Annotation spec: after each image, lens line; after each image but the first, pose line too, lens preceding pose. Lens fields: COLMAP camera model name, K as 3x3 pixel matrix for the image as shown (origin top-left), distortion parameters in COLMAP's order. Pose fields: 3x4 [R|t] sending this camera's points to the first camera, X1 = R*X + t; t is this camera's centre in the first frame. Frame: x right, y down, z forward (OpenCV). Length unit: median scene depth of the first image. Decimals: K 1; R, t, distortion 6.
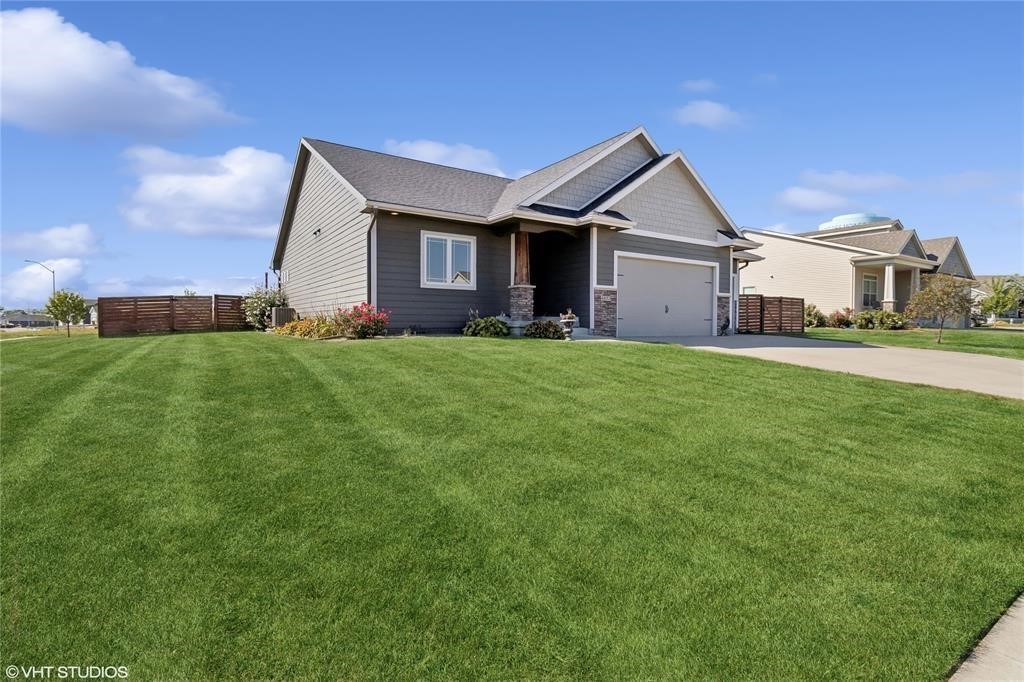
lens RADIAL K [[490.0, 0, 521.3], [0, 490.0, 323.2], [0, 0, 1]] dist [0.006021, 0.000905]
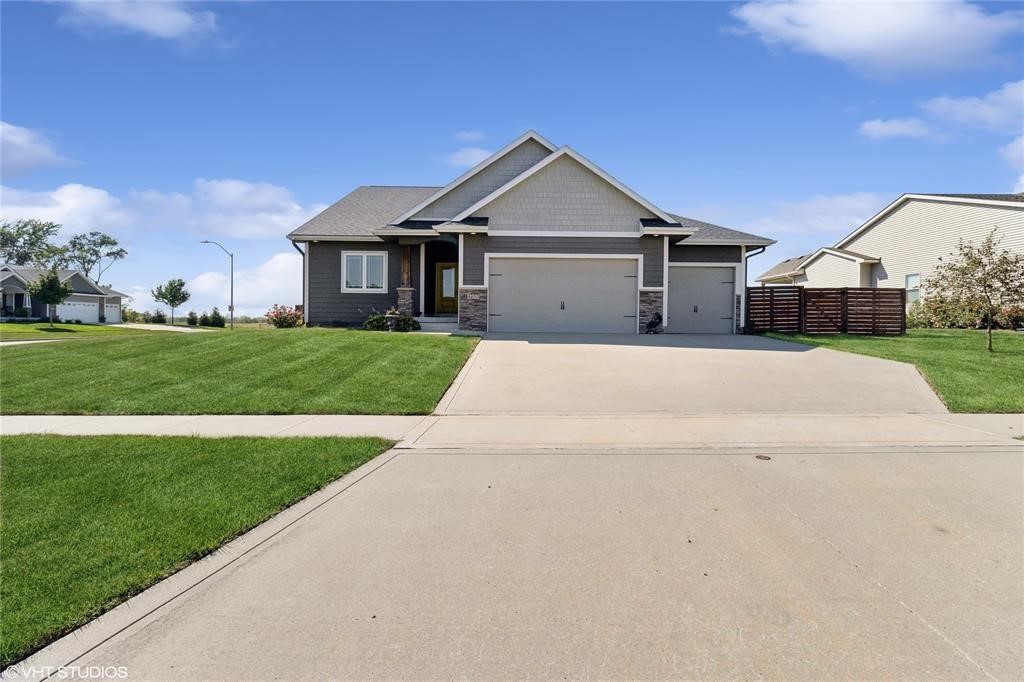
lens RADIAL K [[490.0, 0, 521.3], [0, 490.0, 323.2], [0, 0, 1]] dist [0.006021, 0.000905]
pose [[0.827267, 0.001956, -0.561806, 0.879289], [-0.006093, 0.999966, -0.005490, 0.014627], [0.561777, 0.007965, 0.827251, 0.139461]]
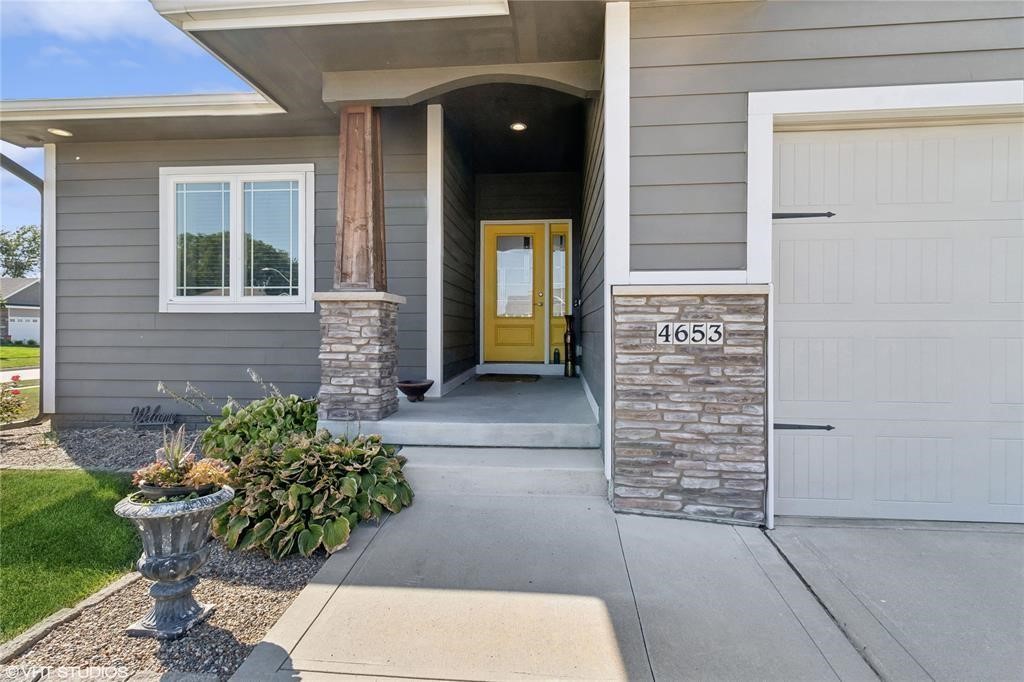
lens RADIAL K [[490.0, 0, 521.3], [0, 490.0, 323.2], [0, 0, 1]] dist [0.006021, 0.000905]
pose [[0.781209, -0.012156, -0.624151, 0.242836], [0.000664, 0.999826, -0.018641, -0.050914], [0.624269, 0.014148, 0.781082, 0.788025]]
